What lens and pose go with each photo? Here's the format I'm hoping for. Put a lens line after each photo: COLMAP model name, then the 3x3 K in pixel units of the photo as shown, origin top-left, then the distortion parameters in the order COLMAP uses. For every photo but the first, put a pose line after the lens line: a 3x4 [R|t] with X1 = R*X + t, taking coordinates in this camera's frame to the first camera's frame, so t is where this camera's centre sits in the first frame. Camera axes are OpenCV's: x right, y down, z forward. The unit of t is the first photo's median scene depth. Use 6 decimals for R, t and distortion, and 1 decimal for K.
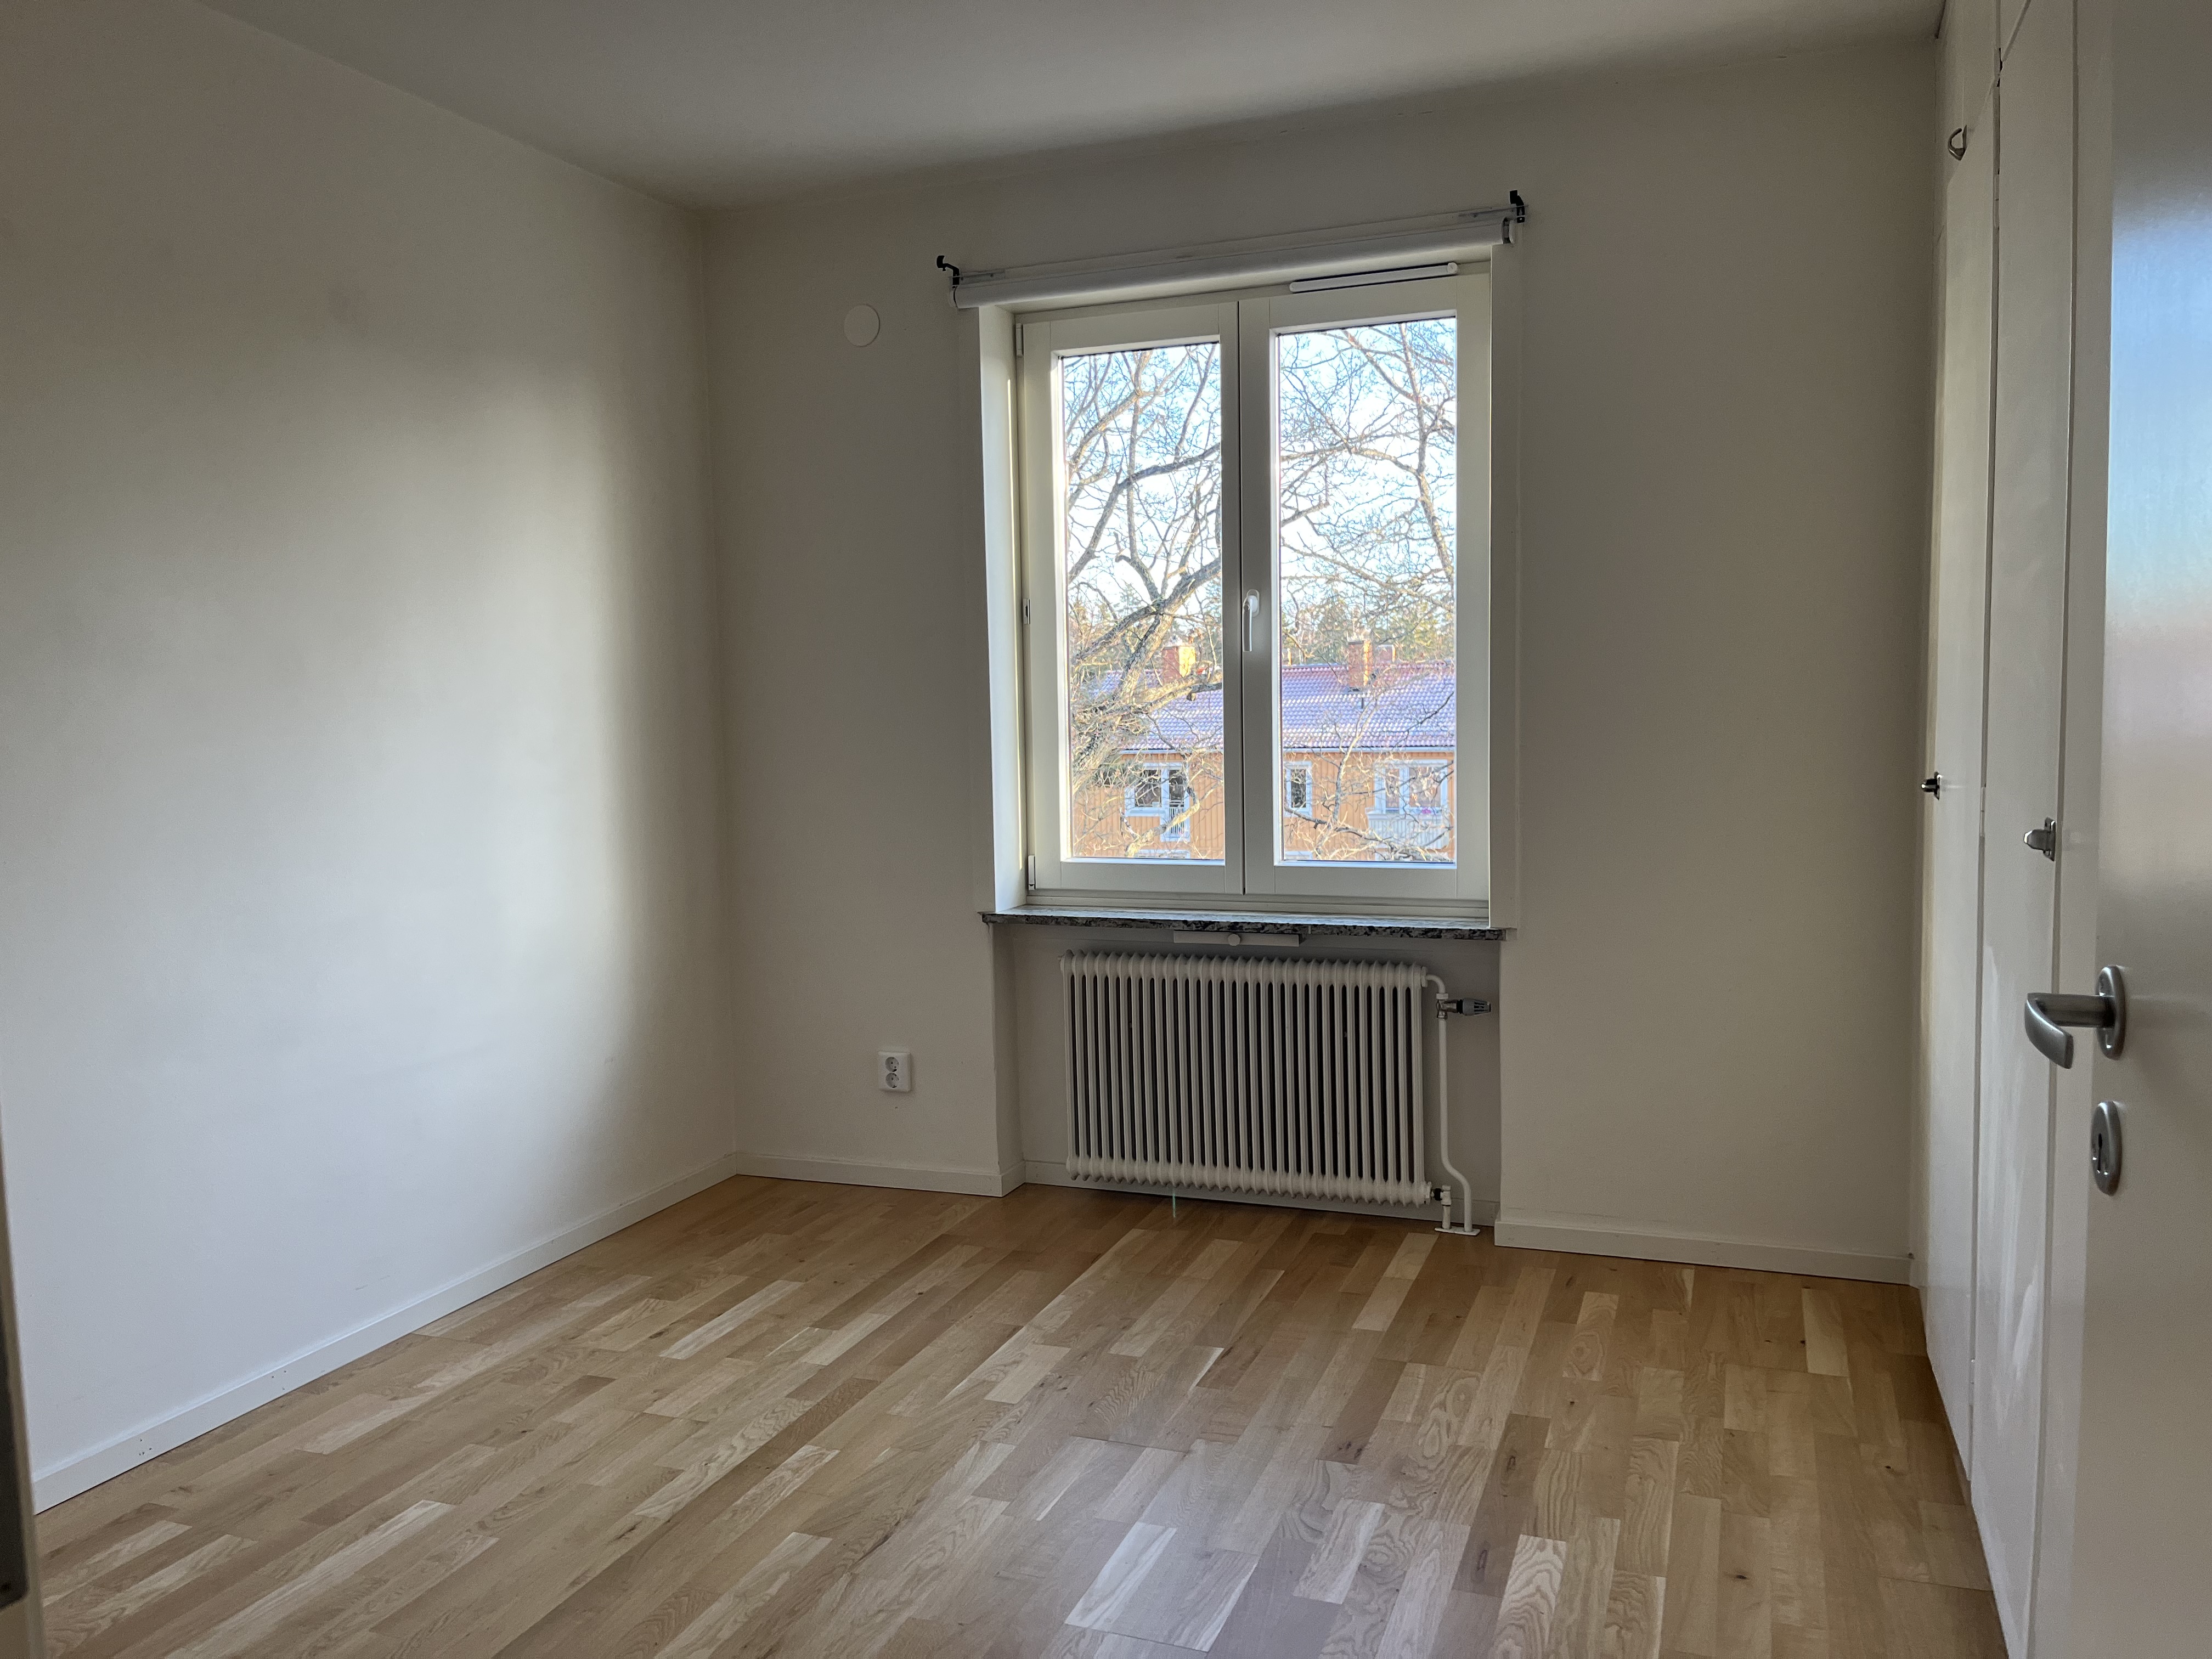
lens RADIAL K [[1675.7, 0, 1106.3], [0, 1675.7, 831.3], [0, 0, 1]] dist [0.007627, -0.006626]
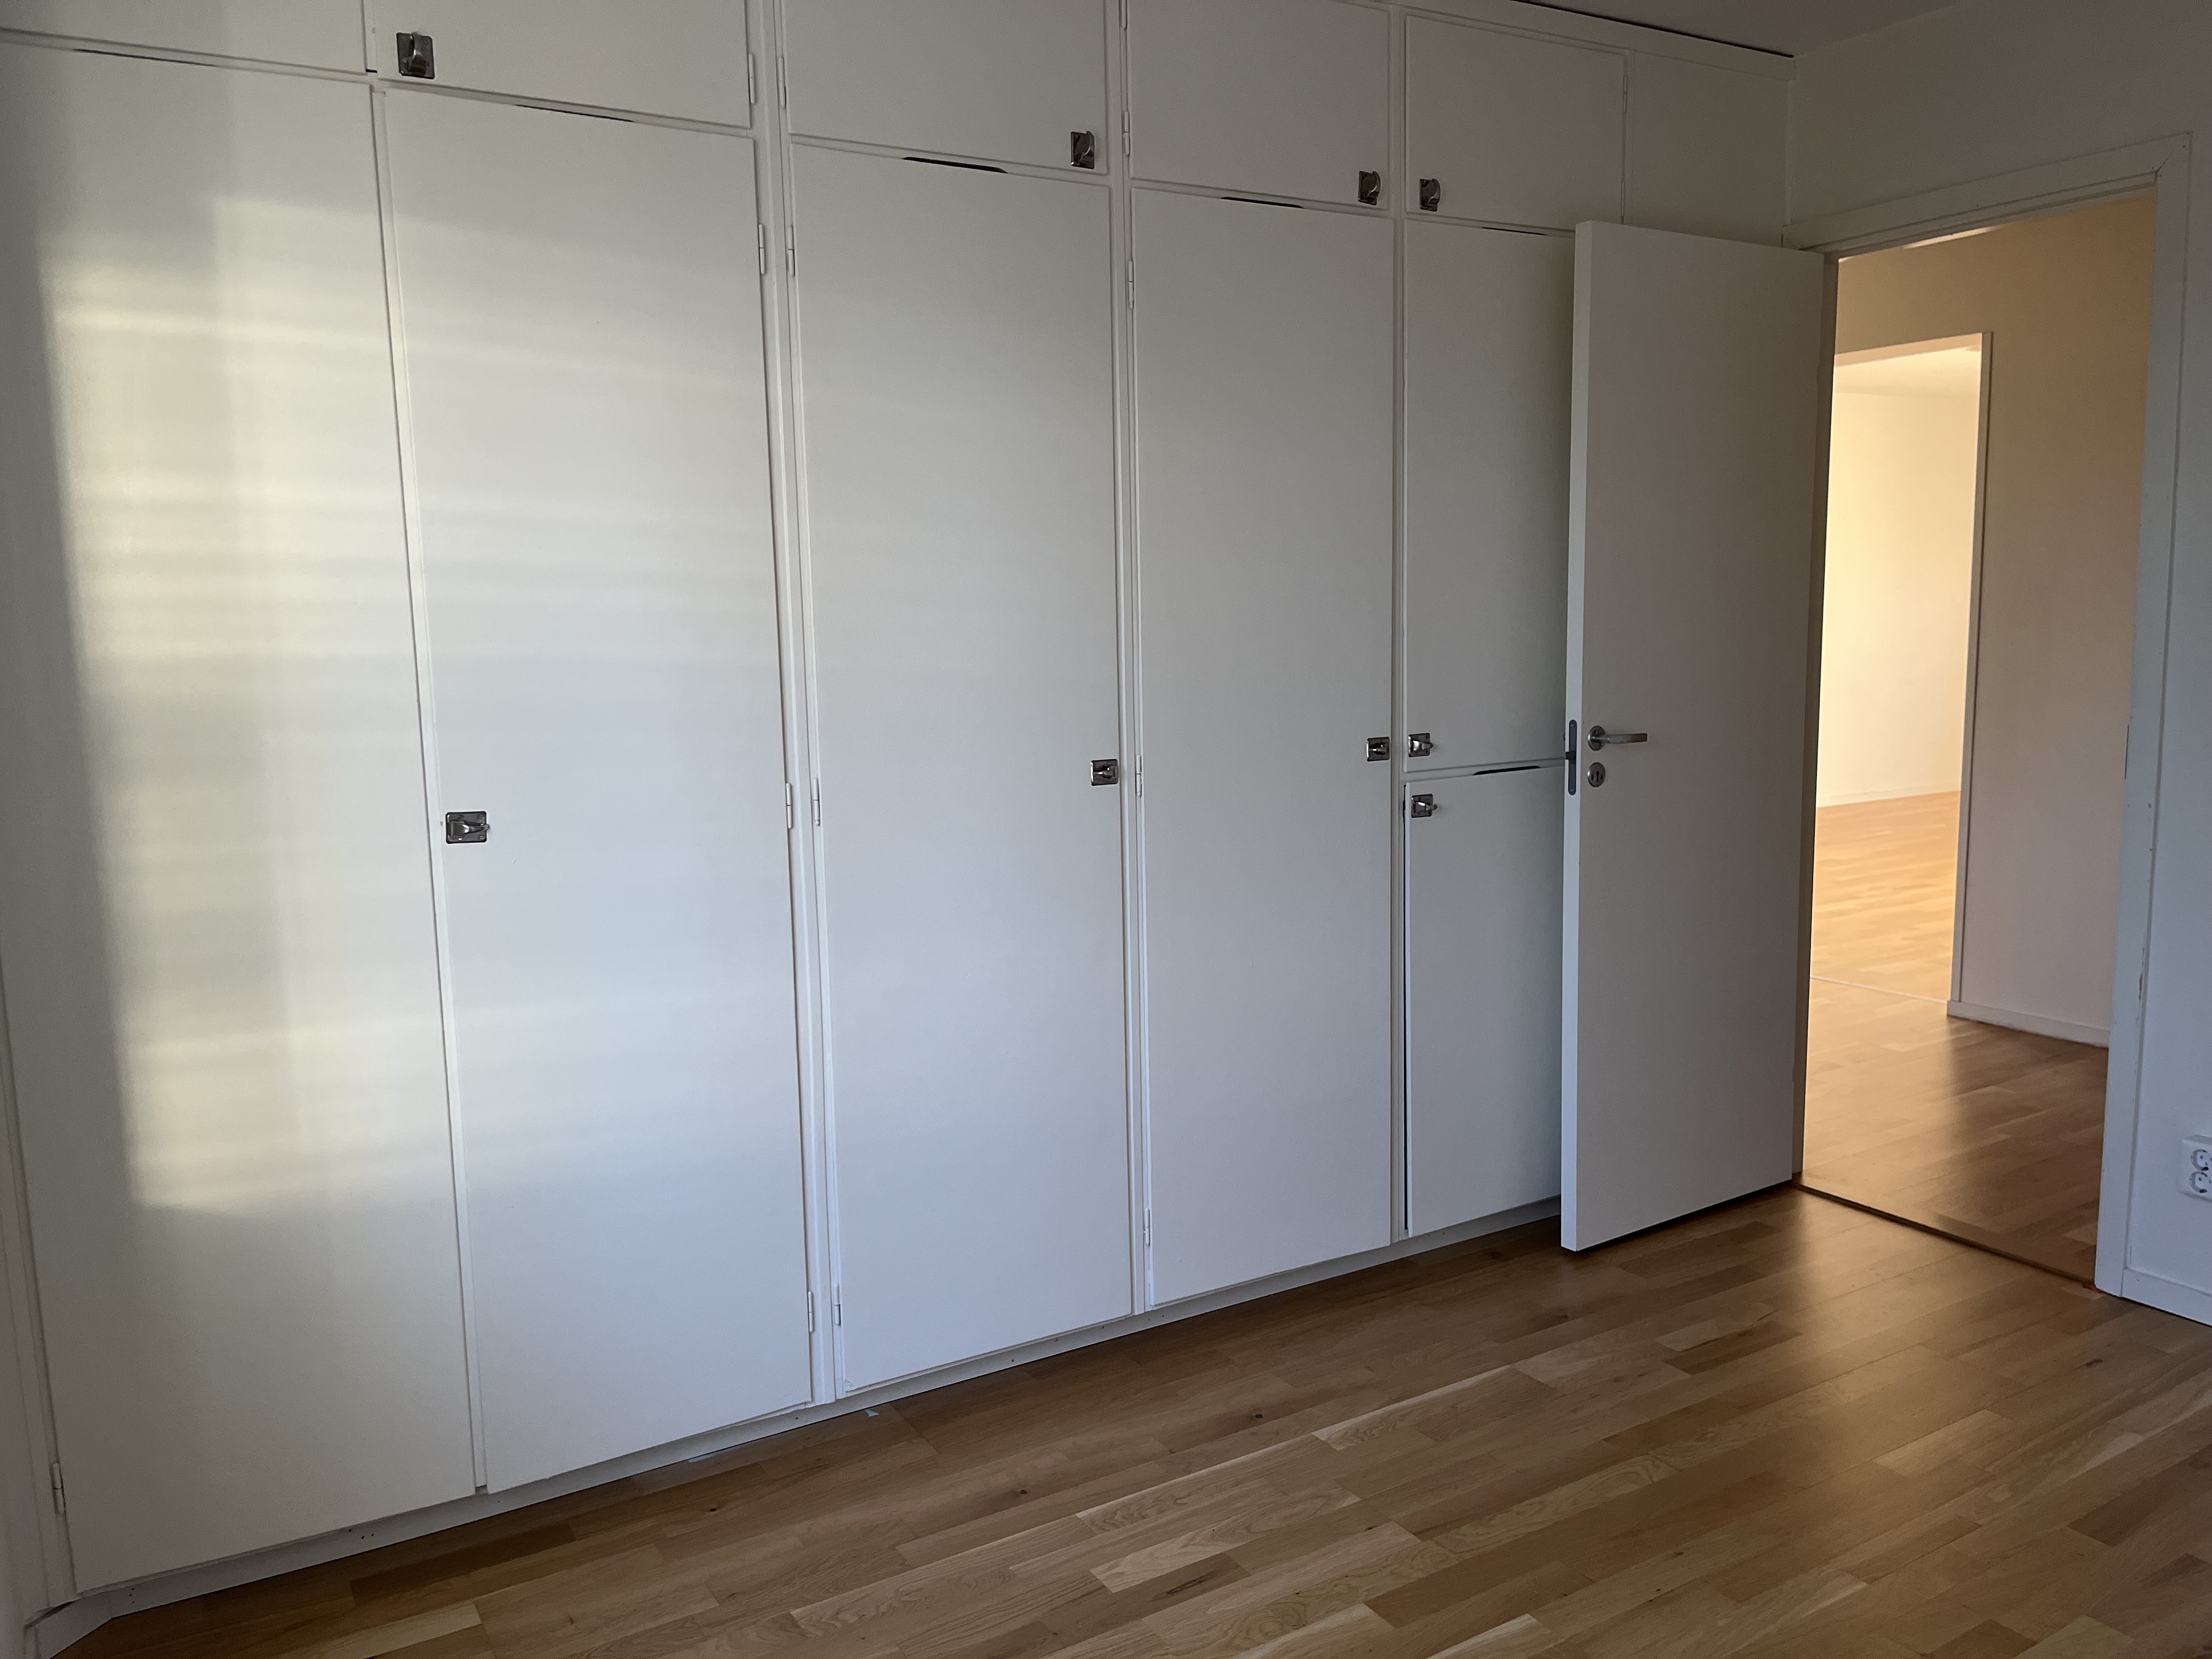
lens RADIAL K [[1675.7, 0, 1105.9], [0, 1675.7, 831.4], [0, 0, 1]] dist [0.007627, -0.006626]
pose [[-0.789900, -0.036181, 0.612167, -0.324844], [0.088828, 0.980979, 0.172596, -0.171166], [-0.606768, 0.190711, -0.771662, 1.731973]]
